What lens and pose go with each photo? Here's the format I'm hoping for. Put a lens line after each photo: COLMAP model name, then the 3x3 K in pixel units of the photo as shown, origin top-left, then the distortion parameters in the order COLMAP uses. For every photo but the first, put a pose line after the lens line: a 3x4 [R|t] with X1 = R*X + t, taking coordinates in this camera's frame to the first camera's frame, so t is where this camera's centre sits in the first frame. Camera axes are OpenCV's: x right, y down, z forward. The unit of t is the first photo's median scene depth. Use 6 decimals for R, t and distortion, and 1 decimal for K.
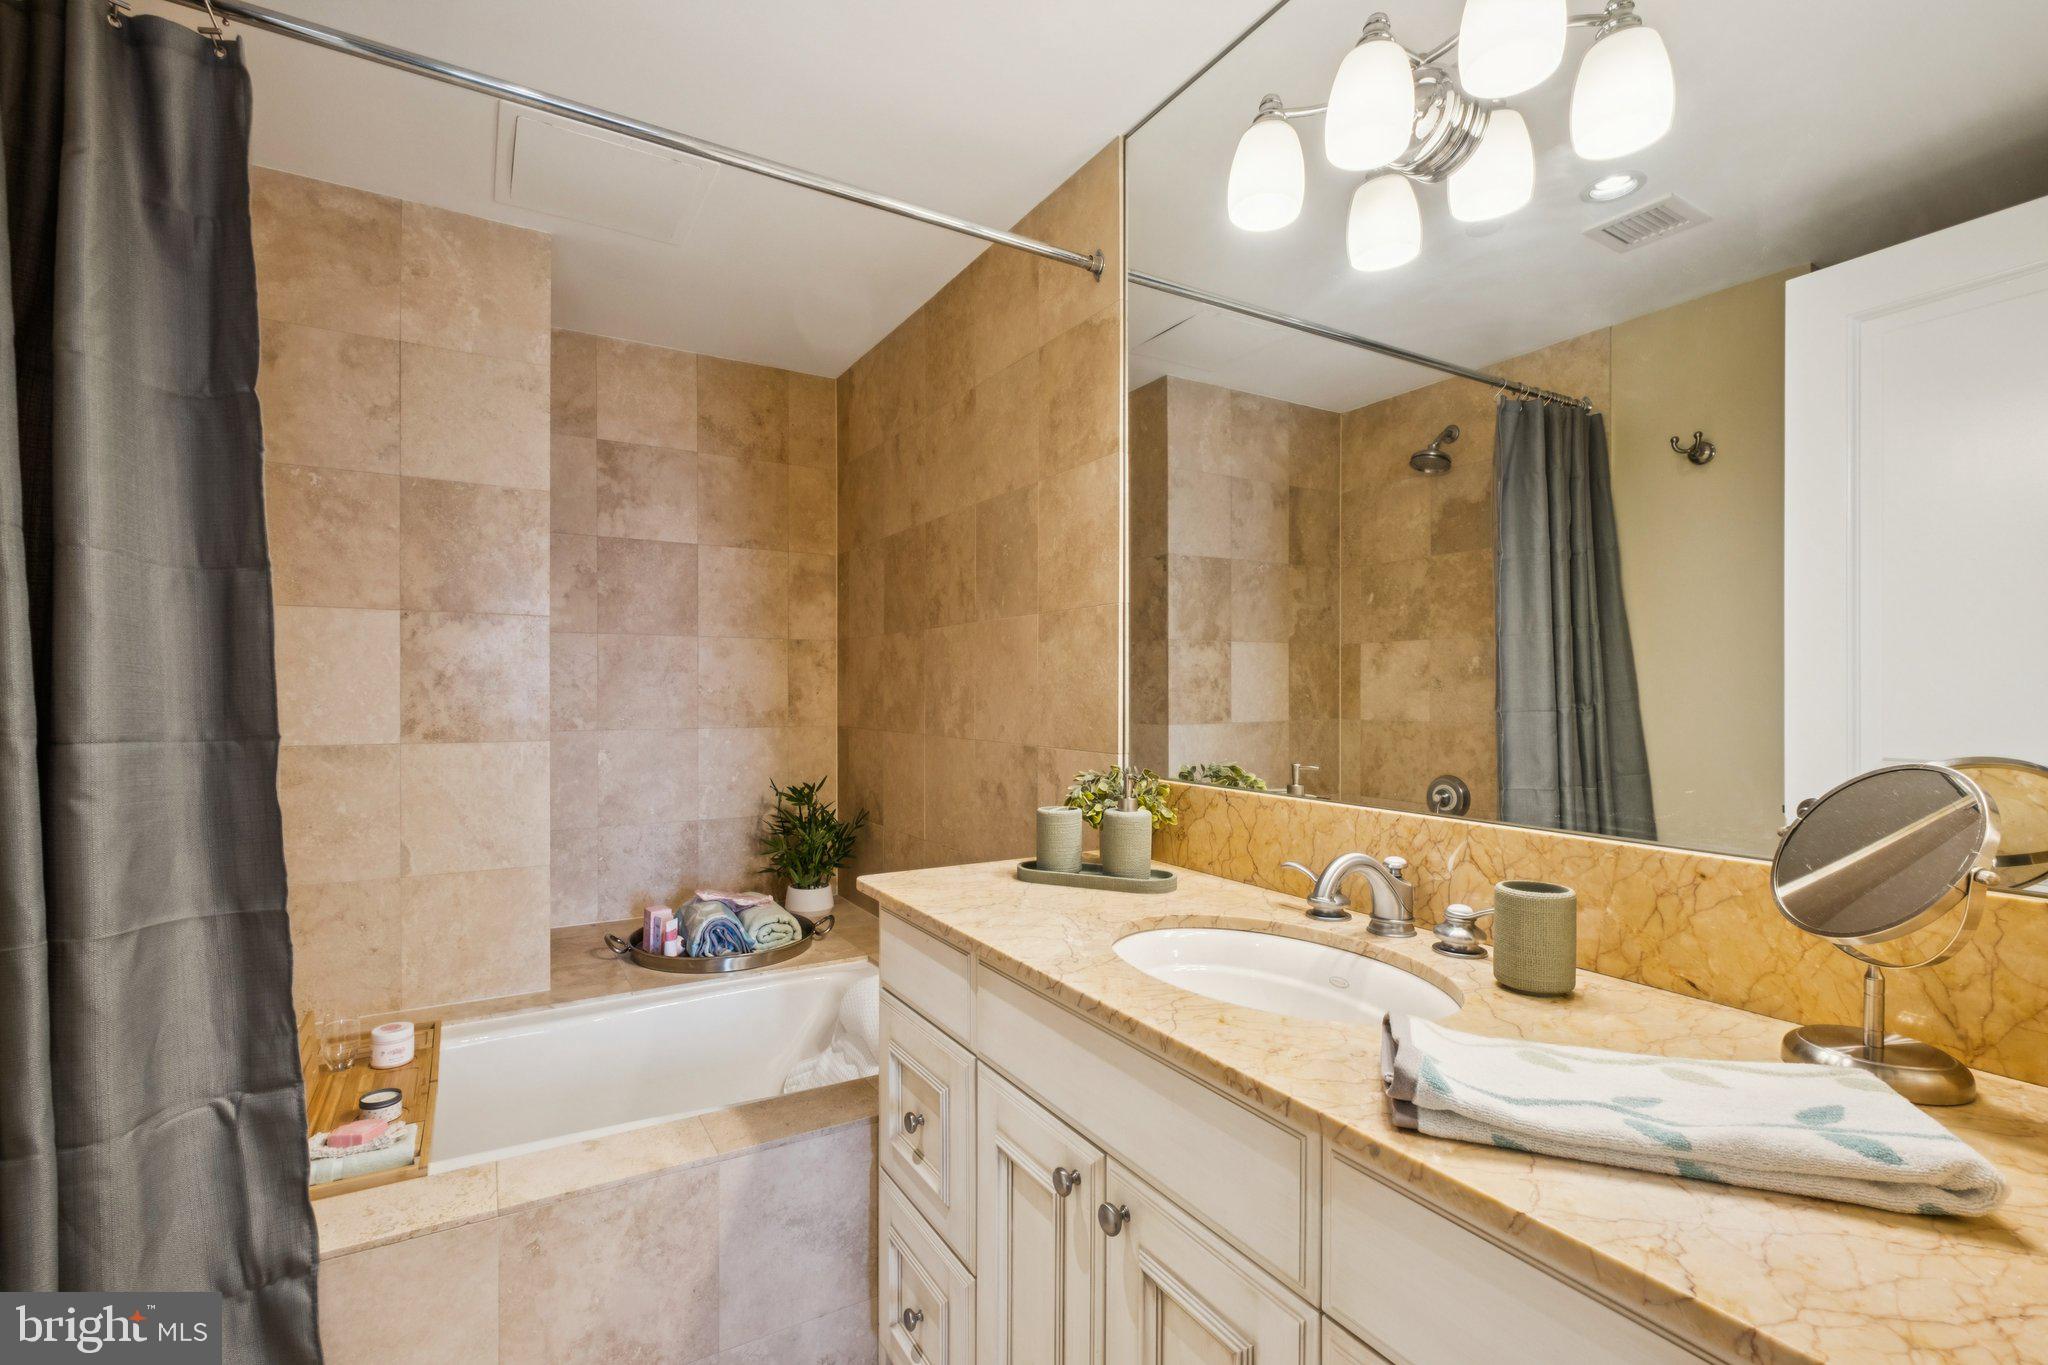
lens RADIAL K [[894.9, 0, 1017.8], [0, 894.9, 689.6], [0, 0, 1]] dist [-0.000856, -0.000307]
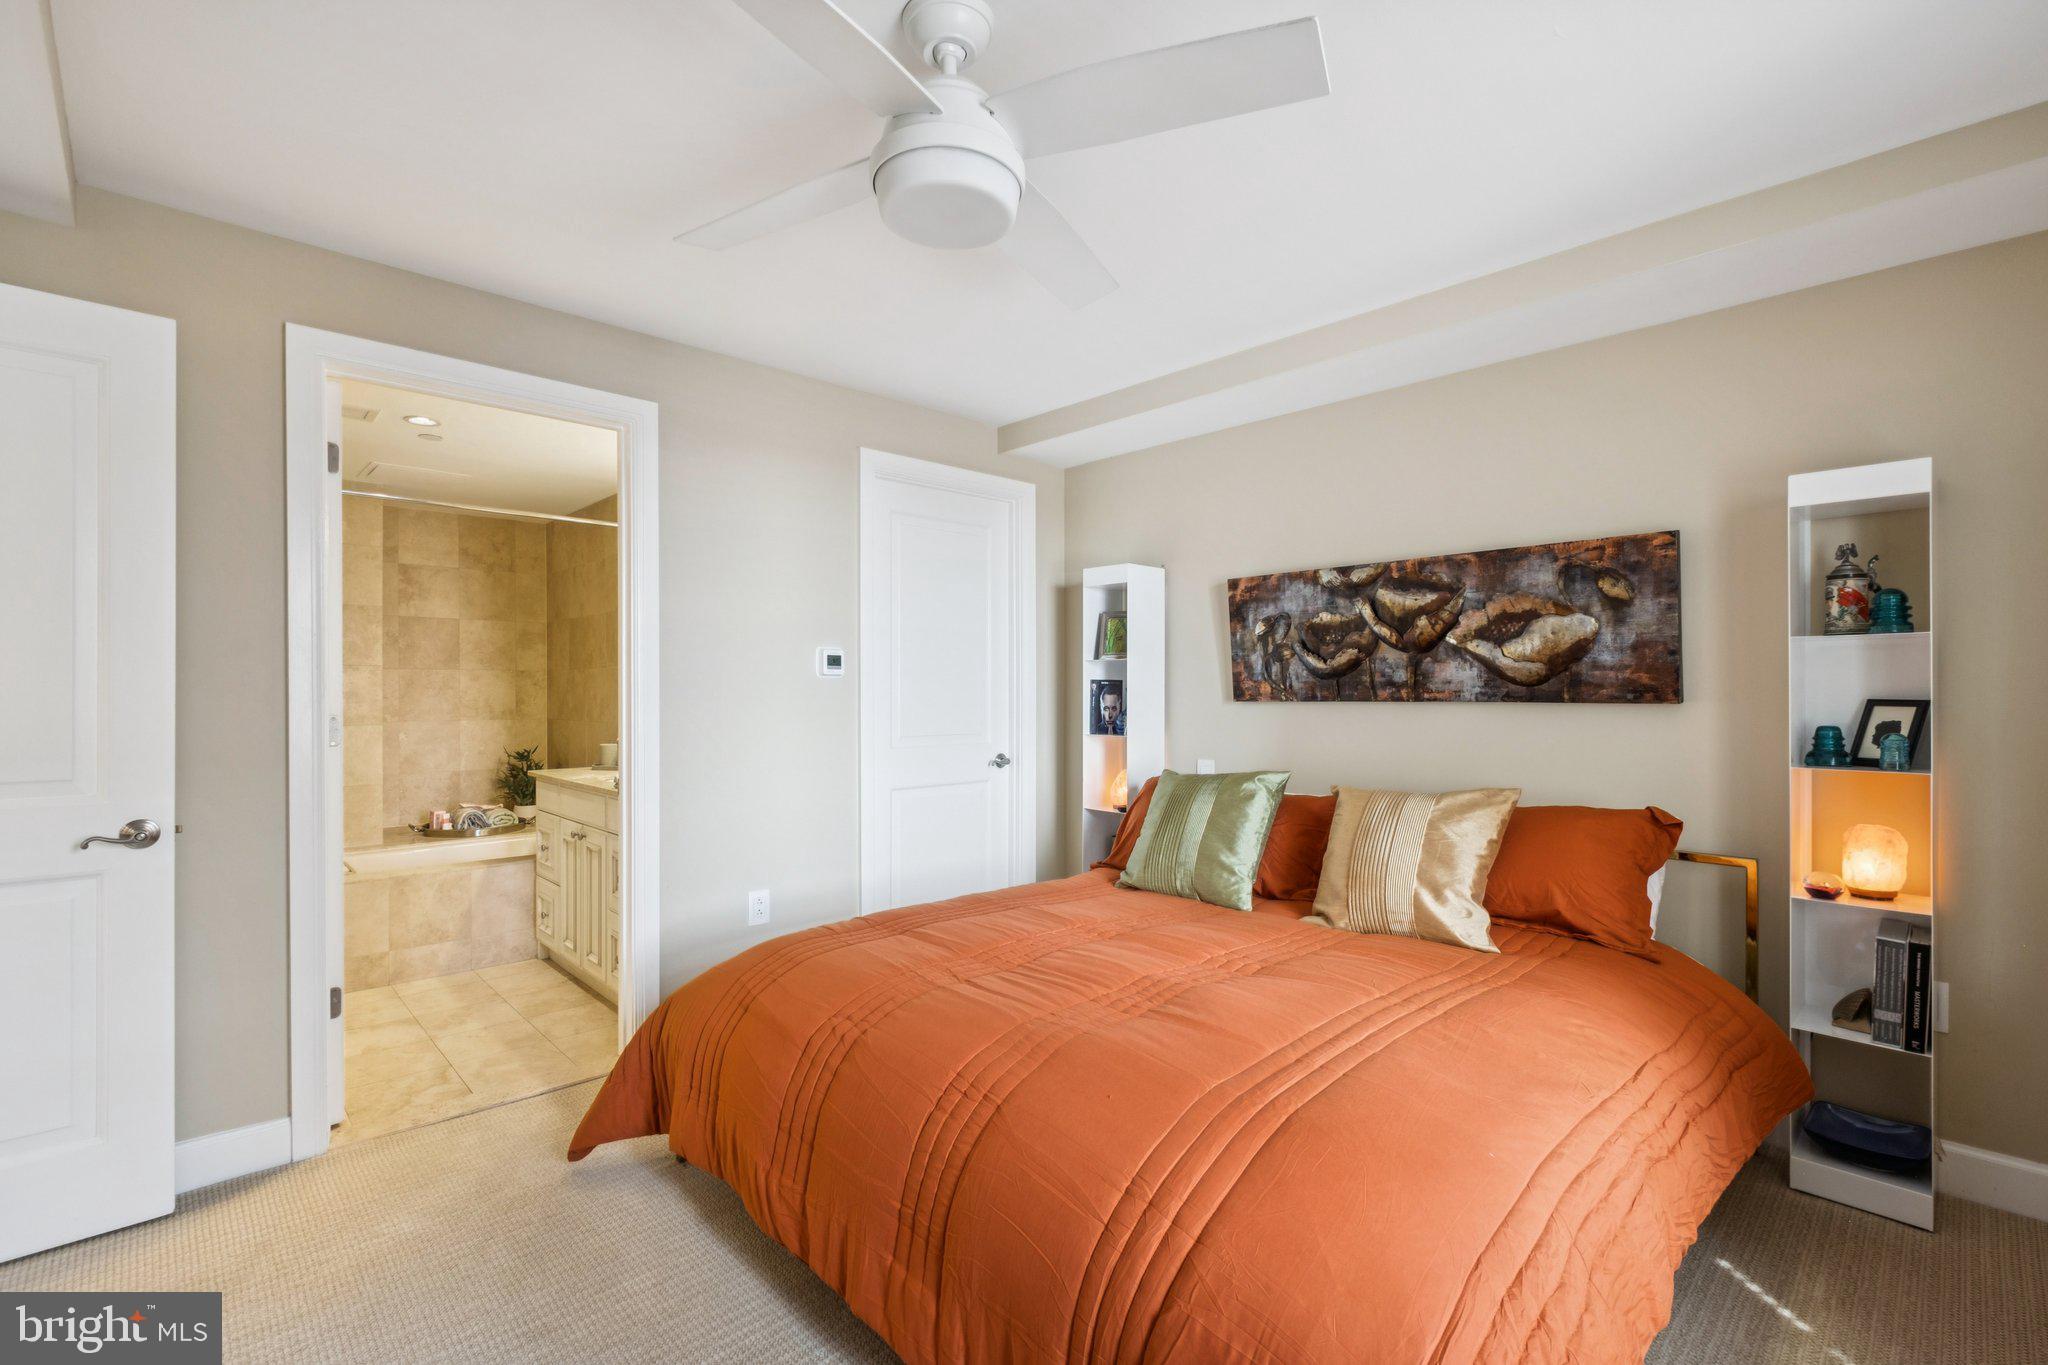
lens RADIAL K [[894.9, 0, 1026.3], [0, 894.9, 688.7], [0, 0, 1]] dist [-0.000856, -0.000307]
pose [[0.974014, -0.002480, 0.226476, 0.362710], [0.002572, 0.999997, -0.000112, -0.017967], [-0.226474, 0.000691, 0.974017, -1.061282]]
